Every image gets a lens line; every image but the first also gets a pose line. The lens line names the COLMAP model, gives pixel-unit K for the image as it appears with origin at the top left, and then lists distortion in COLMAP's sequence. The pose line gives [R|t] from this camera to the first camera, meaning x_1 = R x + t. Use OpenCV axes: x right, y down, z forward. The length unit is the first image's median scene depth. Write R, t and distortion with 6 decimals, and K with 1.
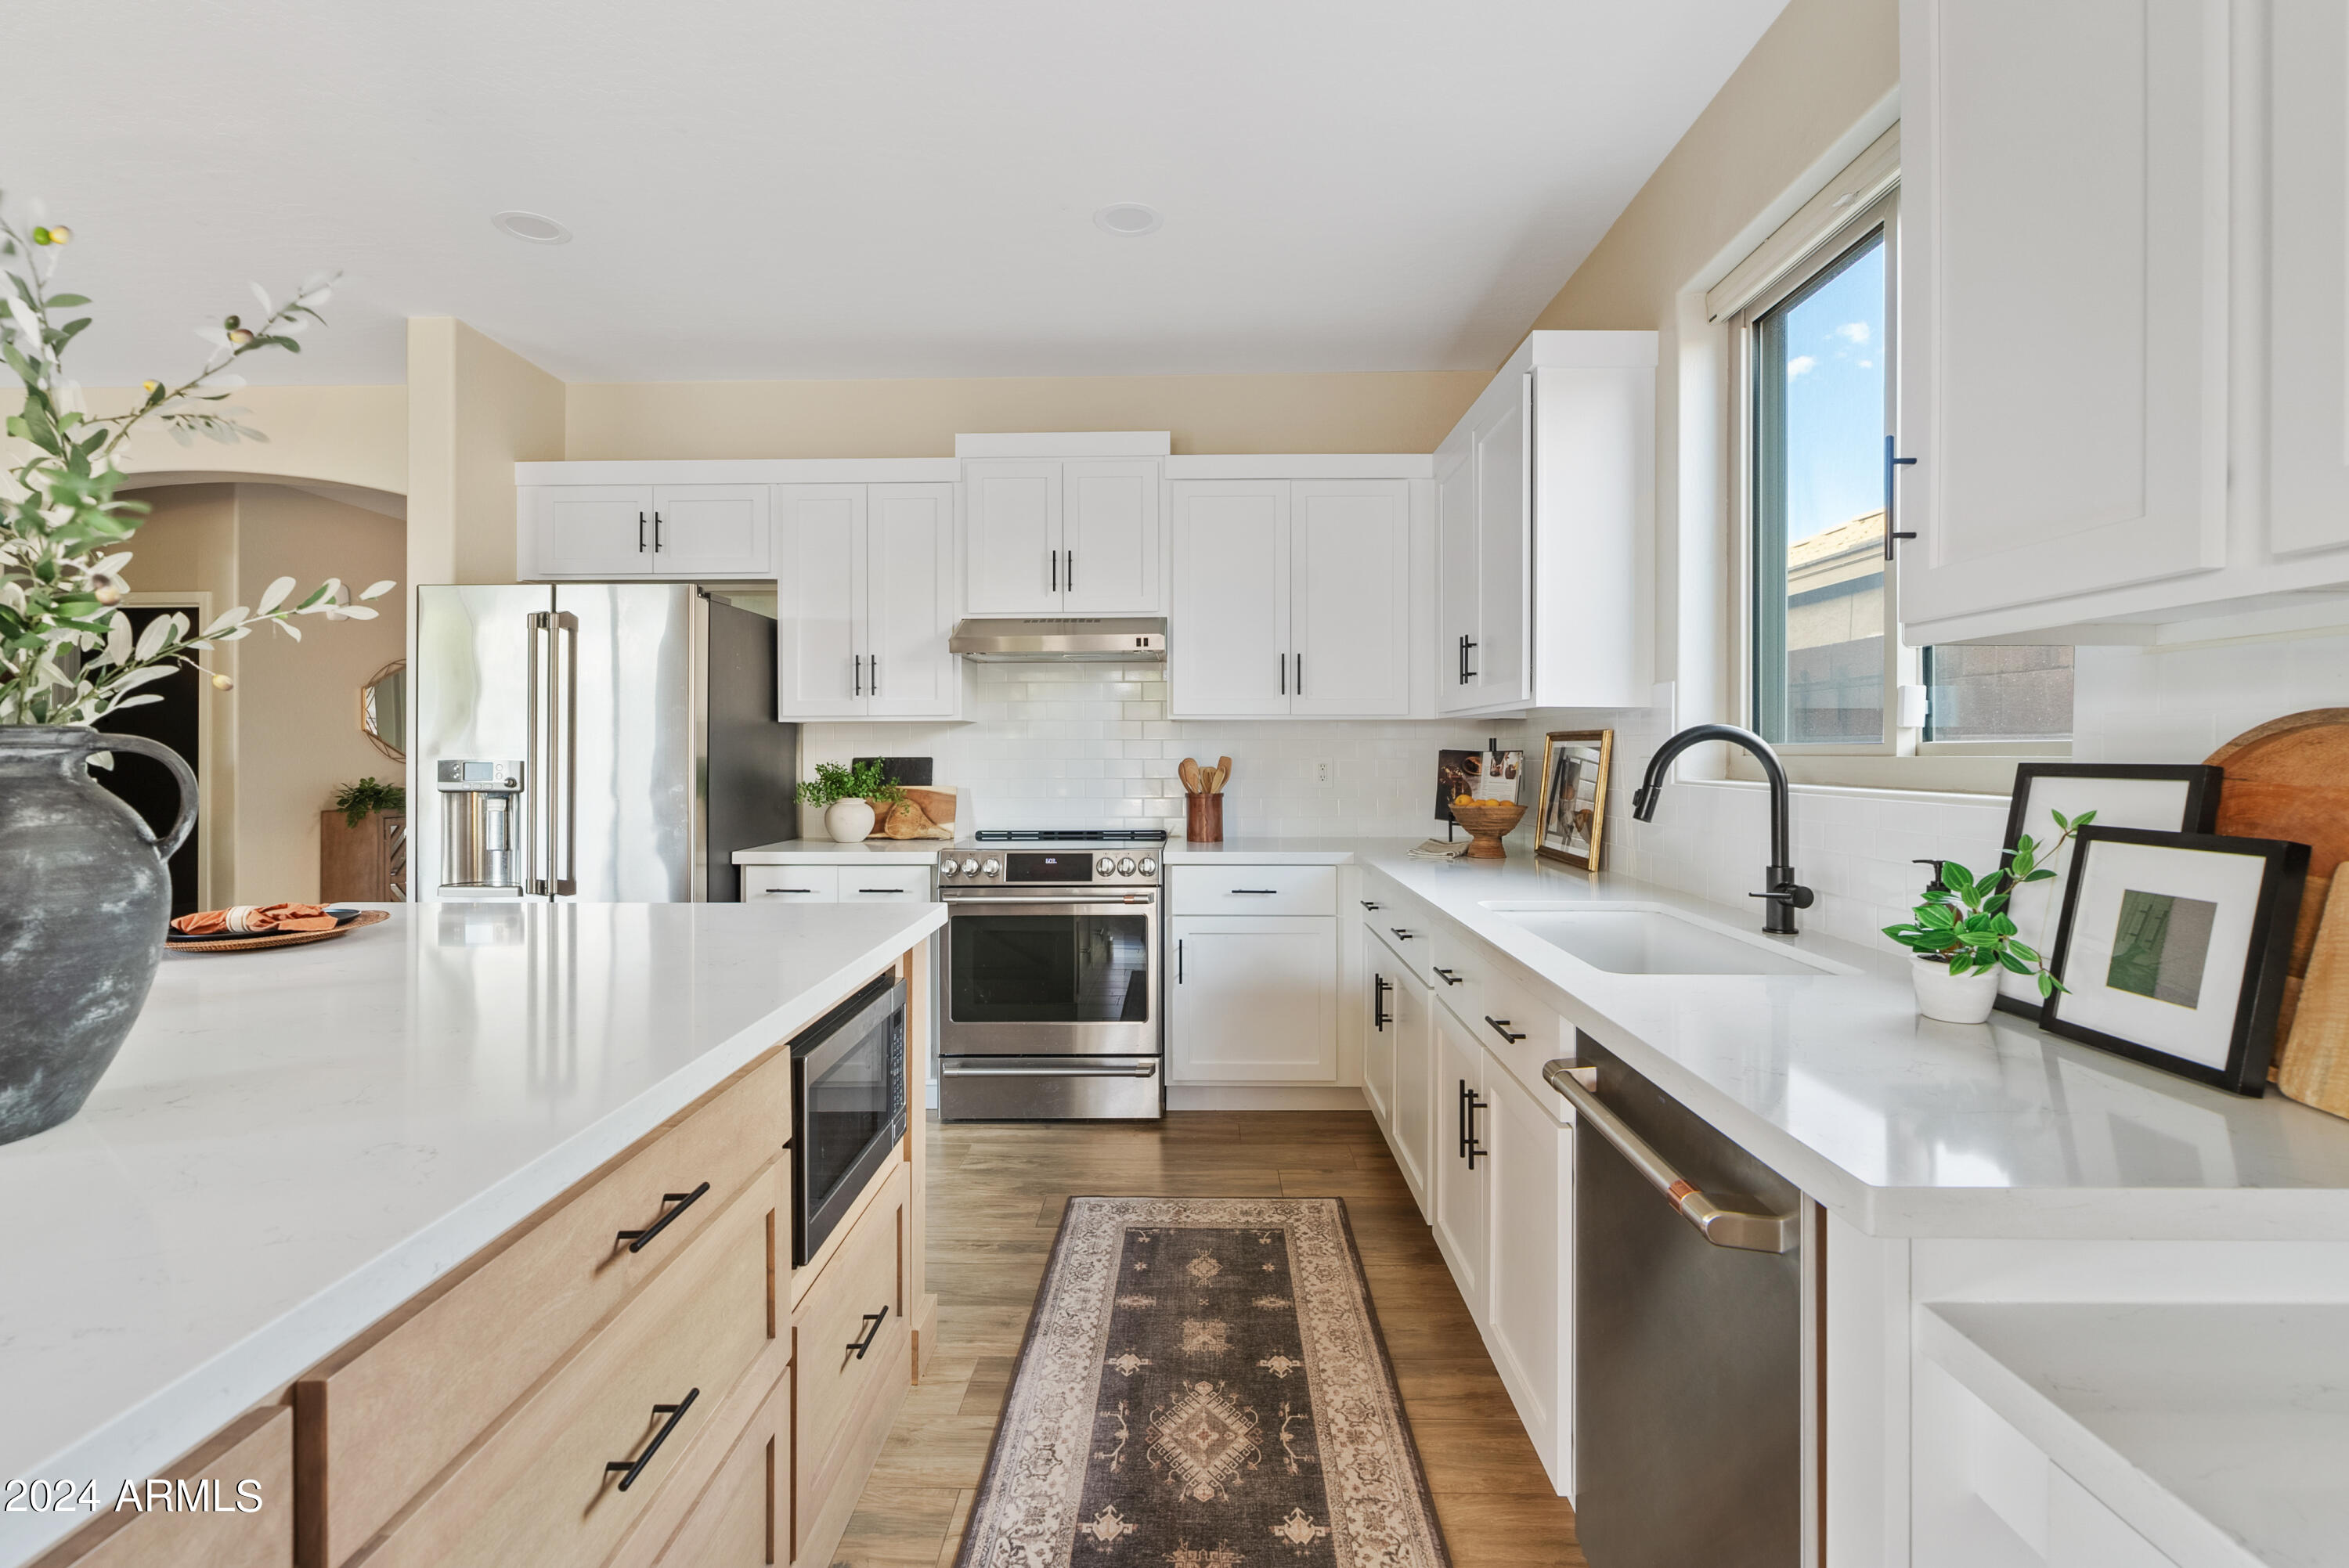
lens RADIAL K [[1076.6, 0, 1166.0], [0, 1076.6, 767.7], [0, 0, 1]] dist [-0.008033, 0.003470]
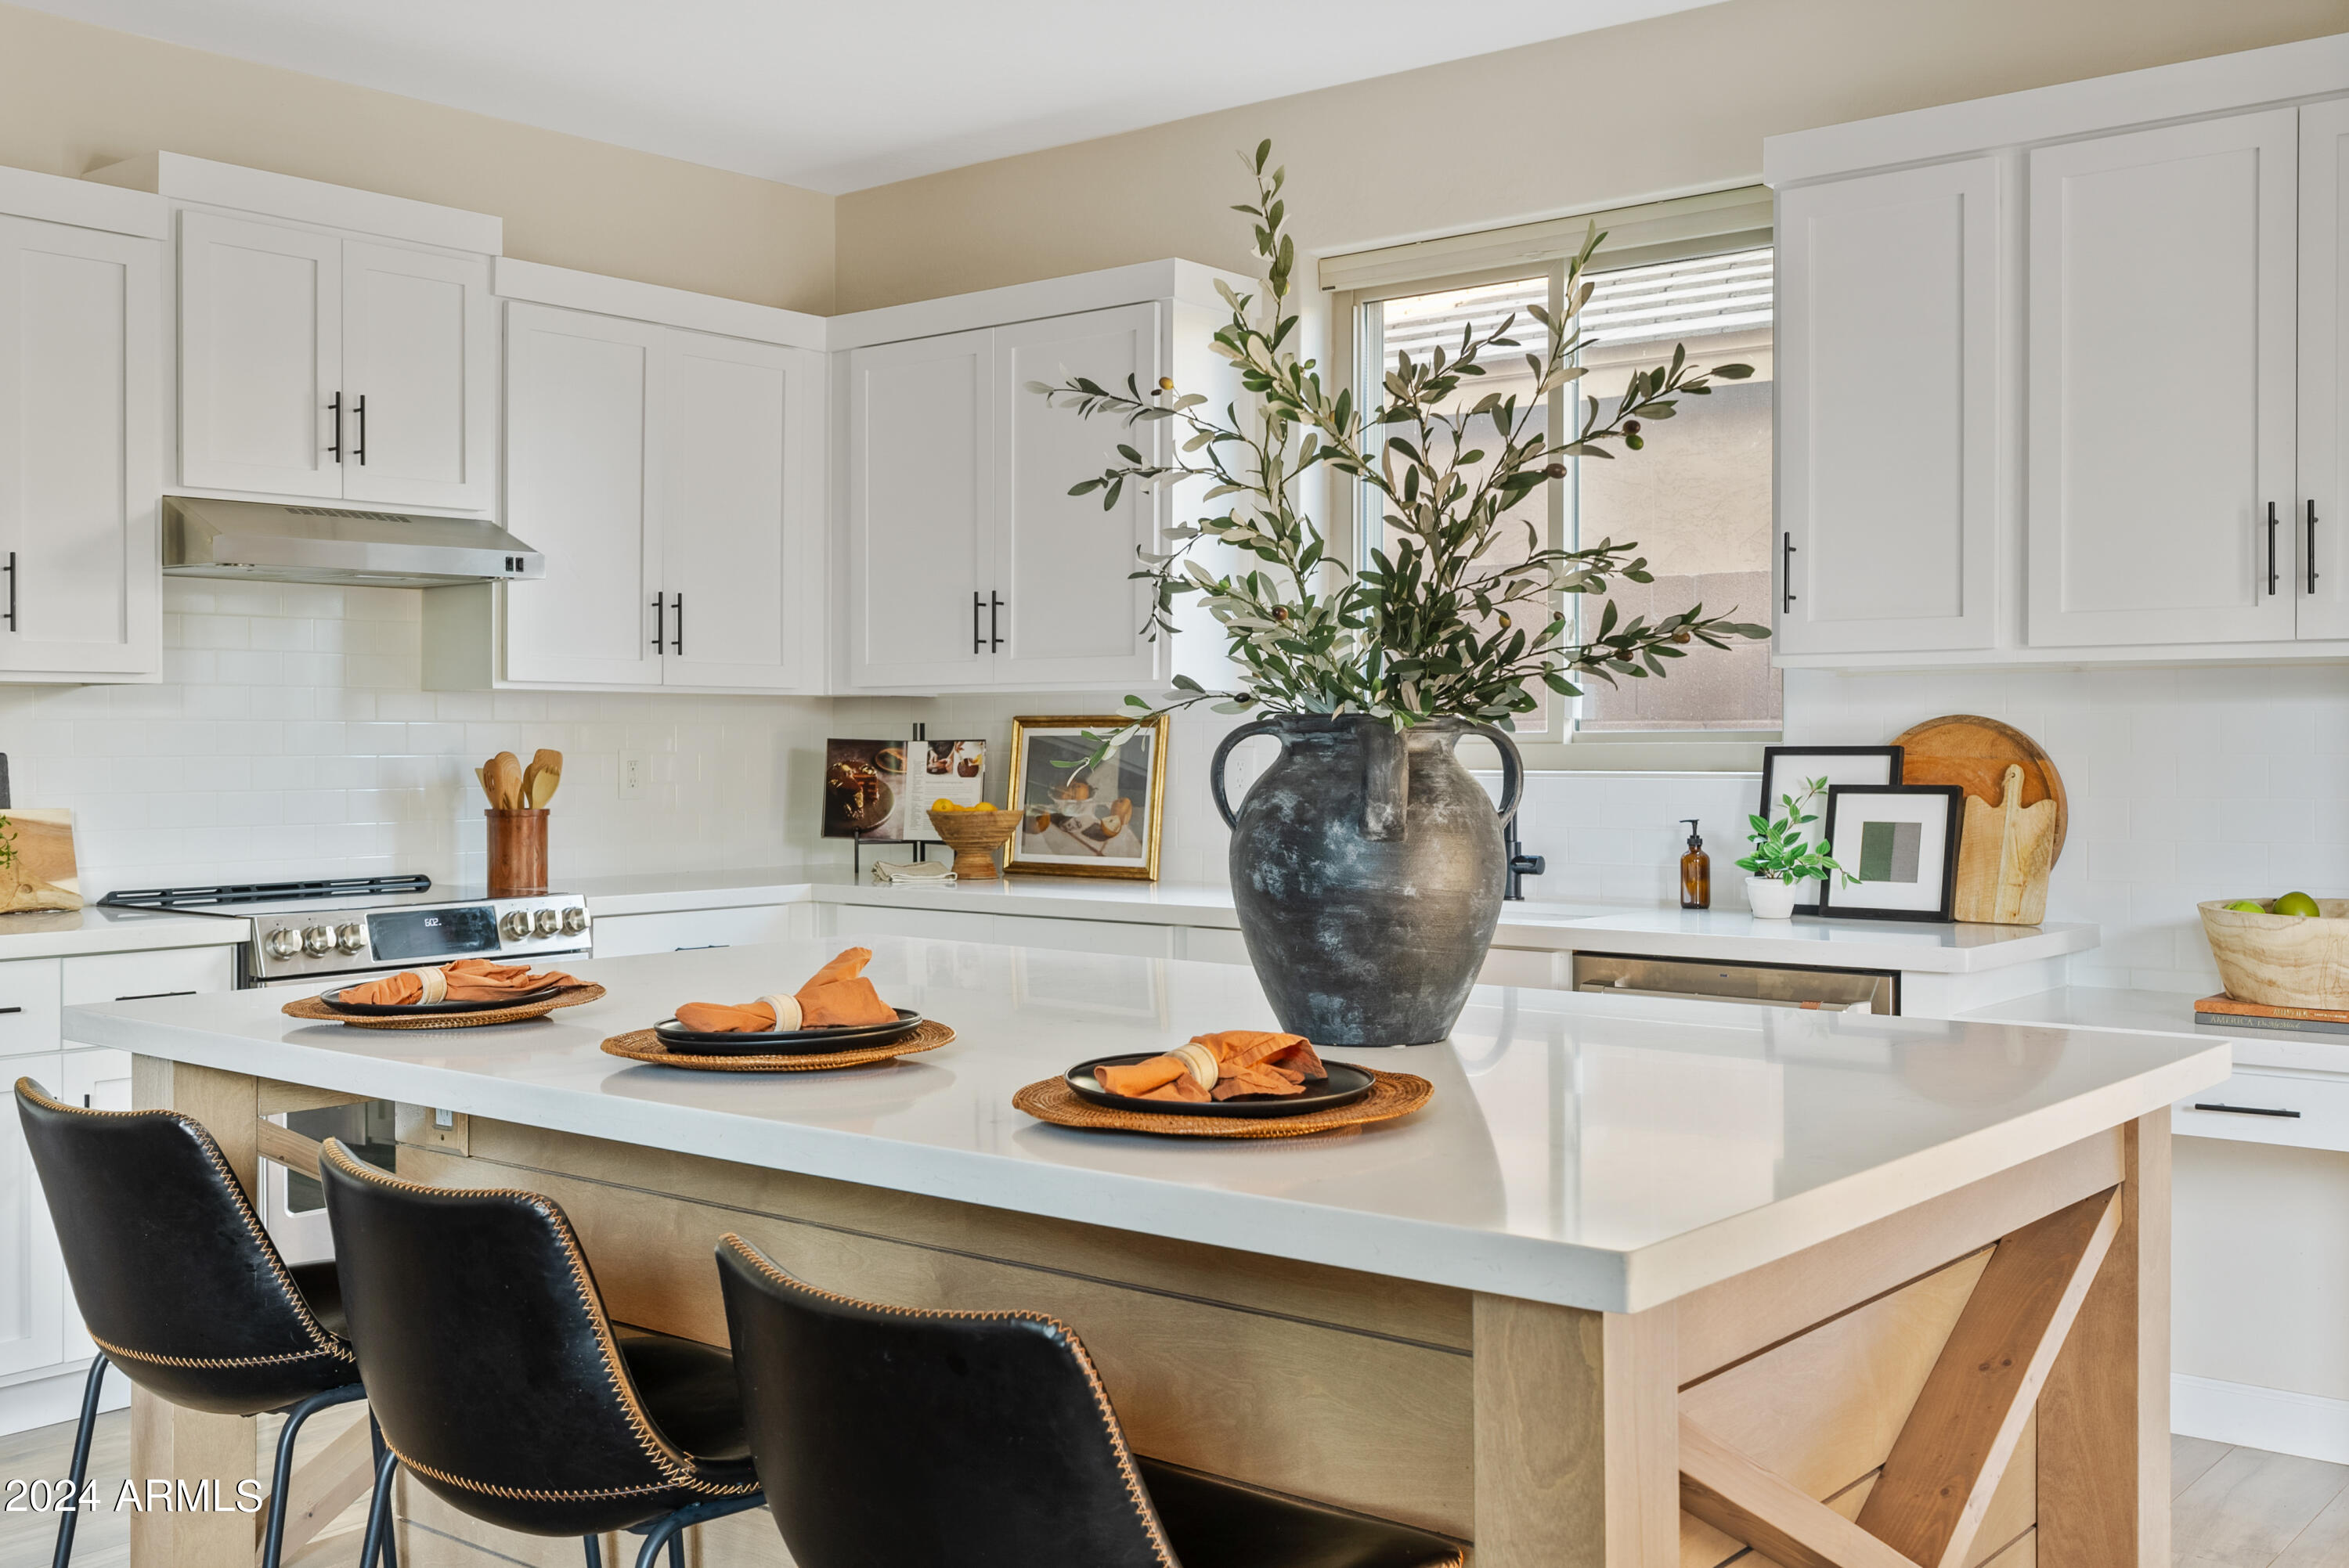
lens RADIAL K [[2343.4, 0, 1179.3], [0, 2343.4, 778.7], [0, 0, 1]] dist [0.023444, 0.000000]
pose [[0.616493, -0.013103, 0.787251, -0.862751], [0.014043, 0.999885, 0.005645, 0.004238], [-0.787235, 0.007575, 0.616607, -0.132717]]
